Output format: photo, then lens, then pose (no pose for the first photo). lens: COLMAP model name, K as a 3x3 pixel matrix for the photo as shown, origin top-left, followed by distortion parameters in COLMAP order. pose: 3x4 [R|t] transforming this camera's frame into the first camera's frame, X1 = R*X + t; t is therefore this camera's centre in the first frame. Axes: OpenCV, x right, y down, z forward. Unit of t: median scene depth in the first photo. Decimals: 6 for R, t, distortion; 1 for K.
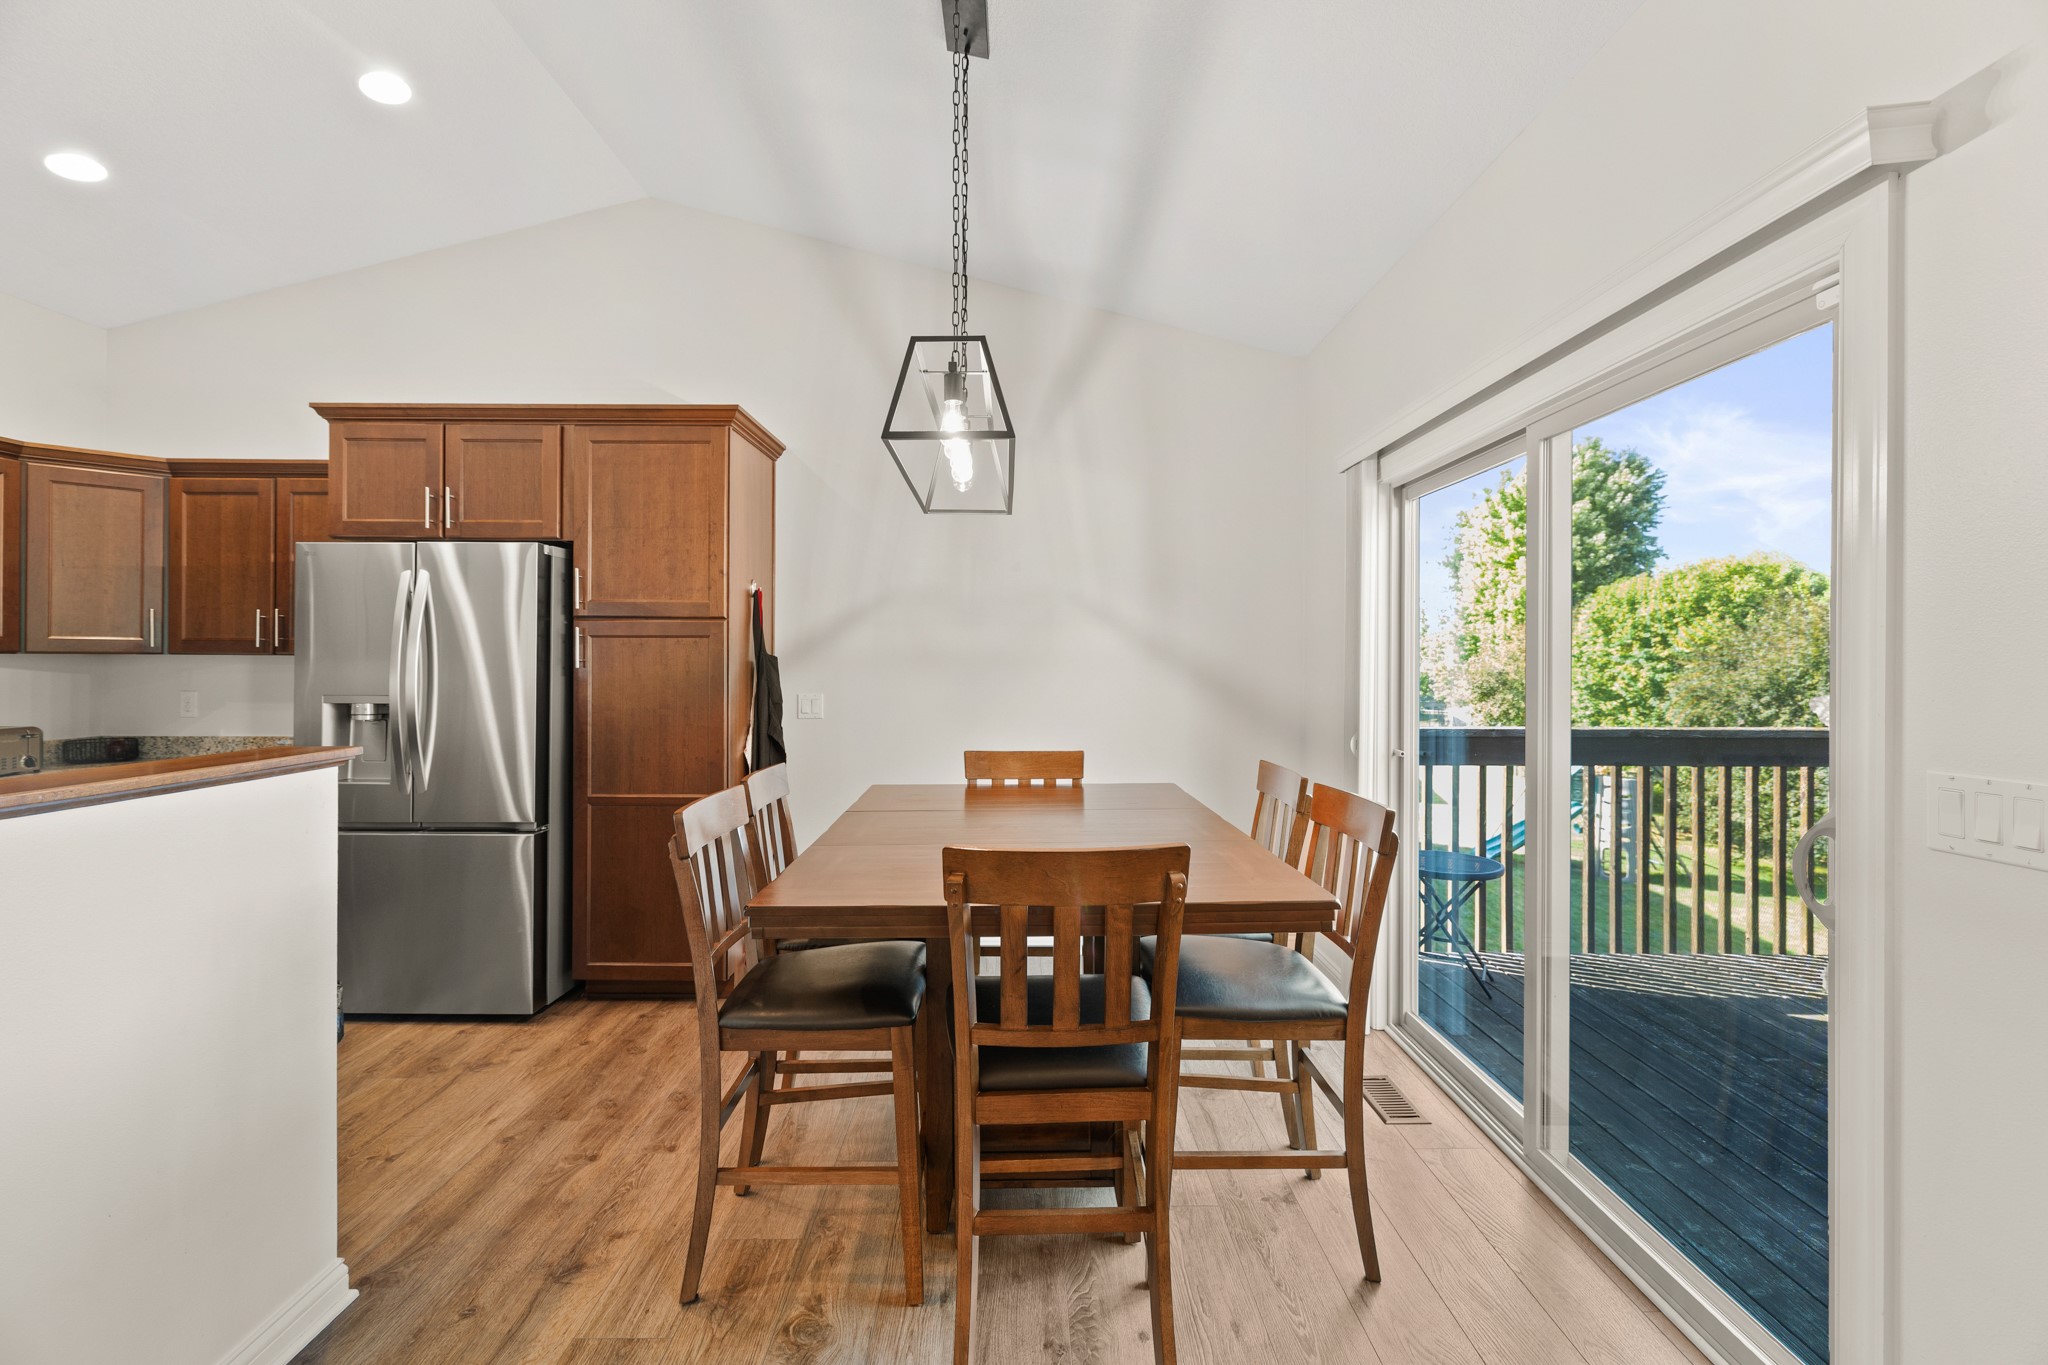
lens RADIAL K [[877.7, 0, 1015.2], [0, 877.7, 658.1], [0, 0, 1]] dist [0.001013, 0.000059]
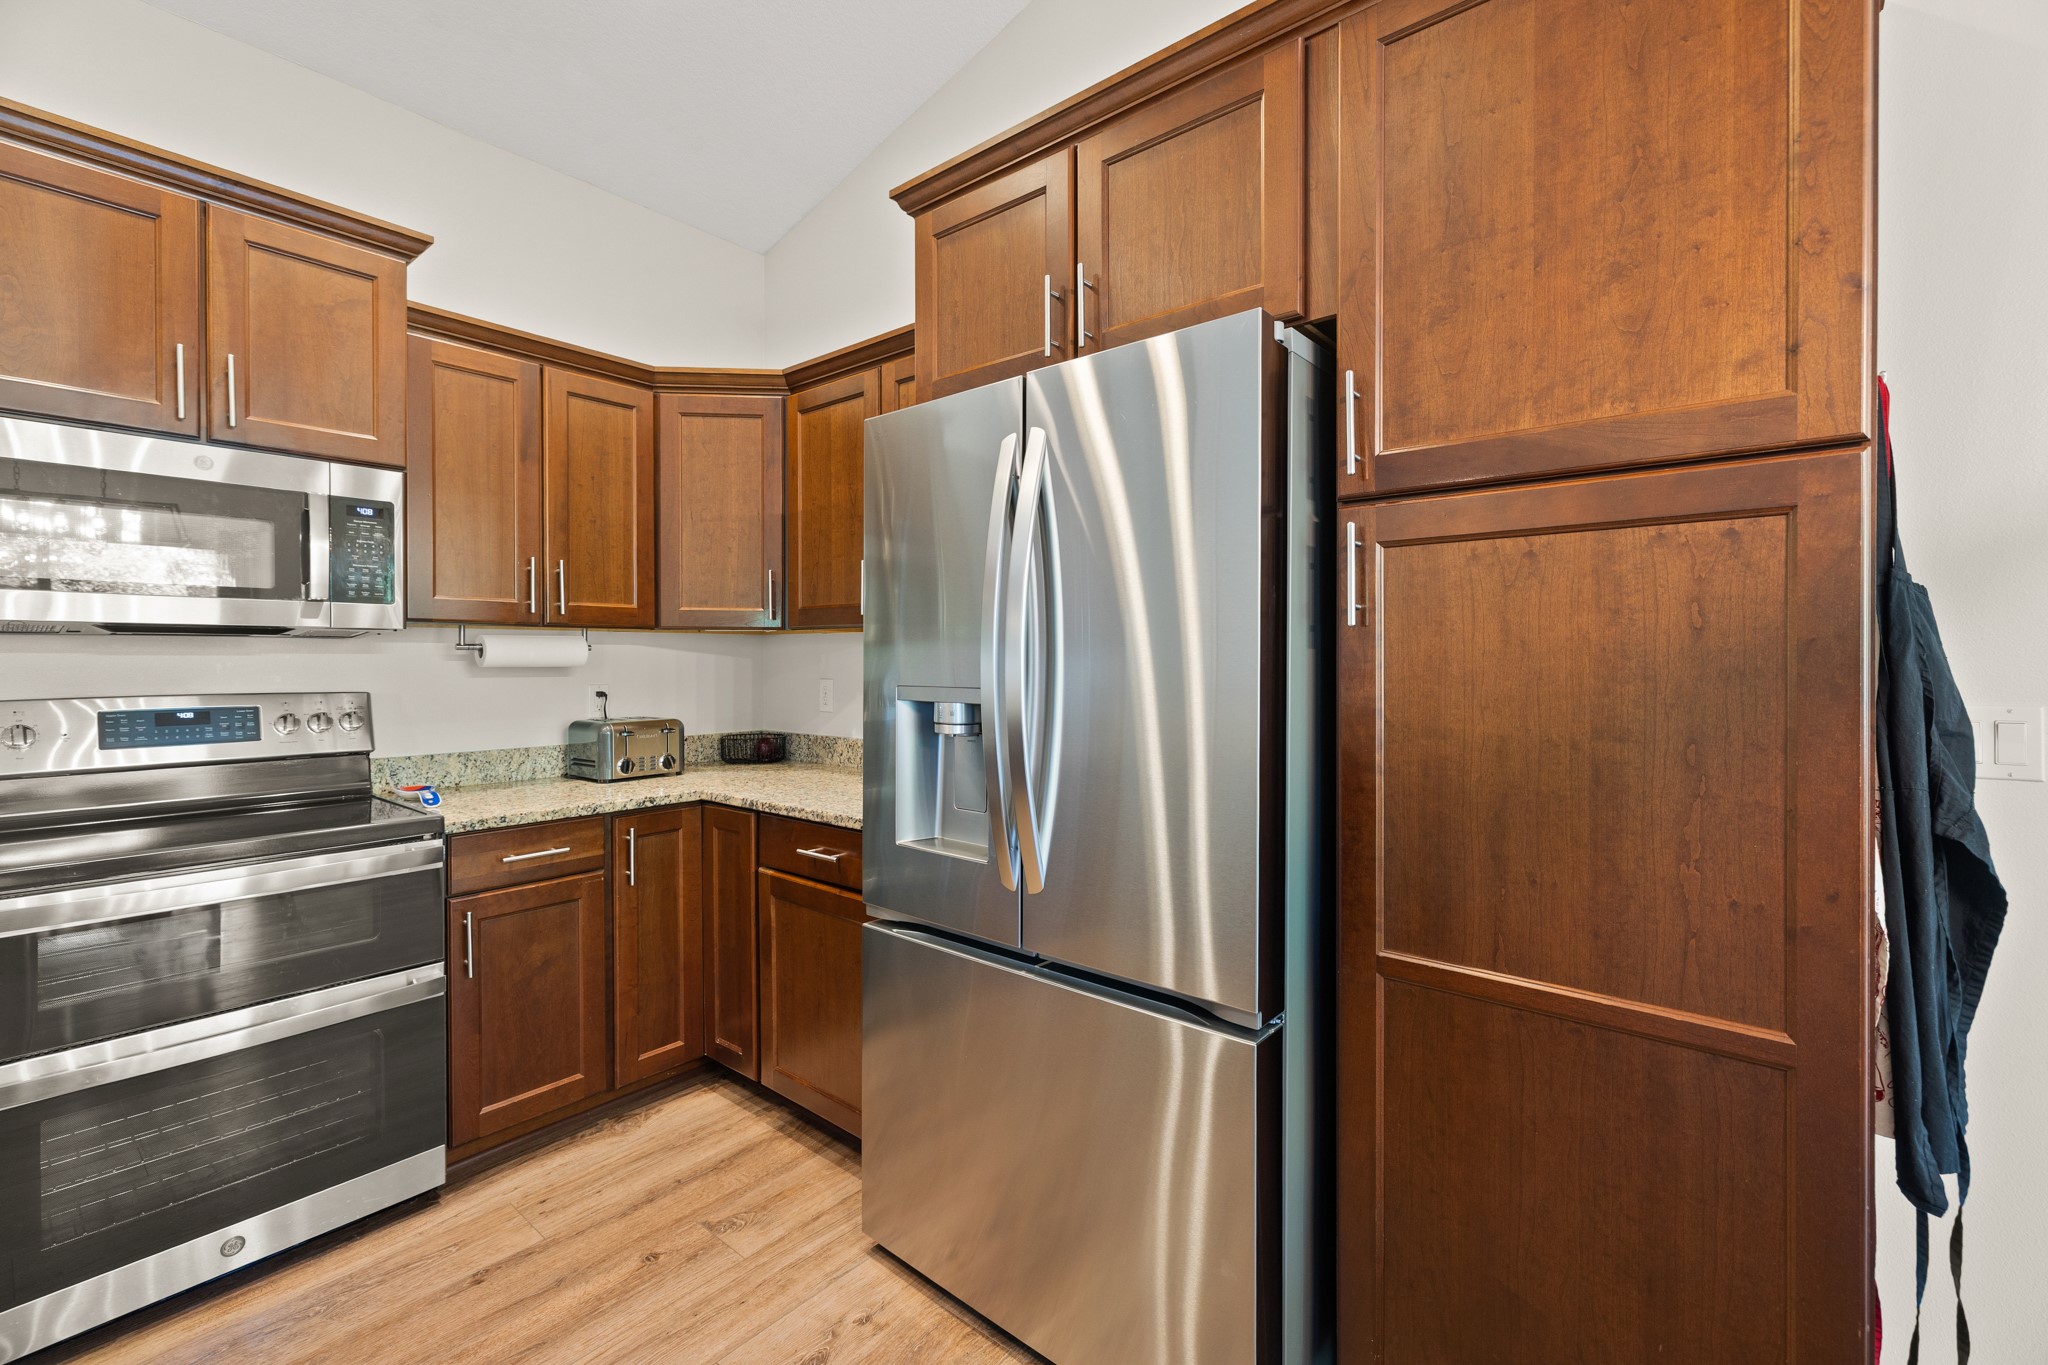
lens RADIAL K [[870.0, 0, 1020.3], [0, 870.0, 665.8], [0, 0, 1]] dist [0.000636, 0.000052]
pose [[0.769638, 0.000083, -0.638481, -0.361690], [0.004132, 0.999978, 0.005110, 0.026331], [0.638467, -0.006571, 0.769621, 0.602144]]
